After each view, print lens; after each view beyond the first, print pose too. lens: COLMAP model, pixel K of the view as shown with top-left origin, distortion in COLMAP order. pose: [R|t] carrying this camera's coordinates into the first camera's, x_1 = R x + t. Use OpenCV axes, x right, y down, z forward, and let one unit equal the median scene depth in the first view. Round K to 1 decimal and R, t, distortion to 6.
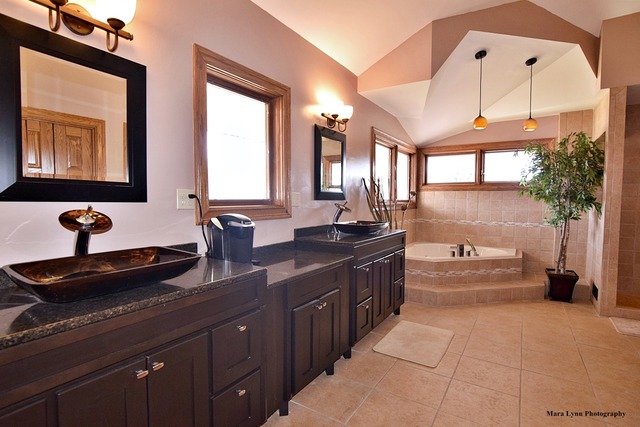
lens RADIAL K [[314.2, 0, 318.7], [0, 314.2, 215.2], [0, 0, 1]] dist [-0.017555, 0.000444]
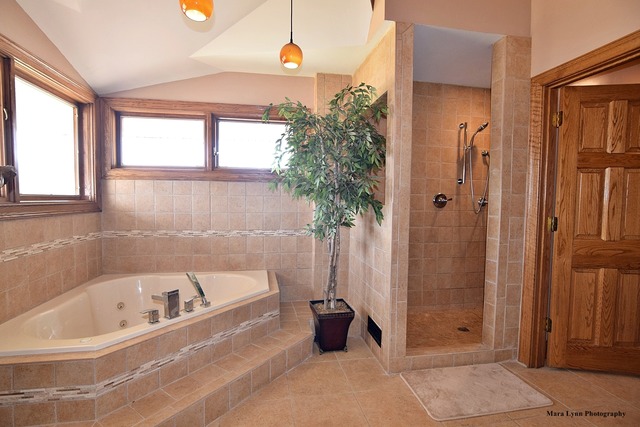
lens RADIAL K [[314.2, 0, 318.9], [0, 314.2, 214.3], [0, 0, 1]] dist [-0.017555, 0.000444]
pose [[0.715369, -0.031358, 0.698043, 0.280766], [0.027167, 0.999485, 0.017058, -0.021708], [-0.698219, 0.006761, 0.715853, 0.498733]]
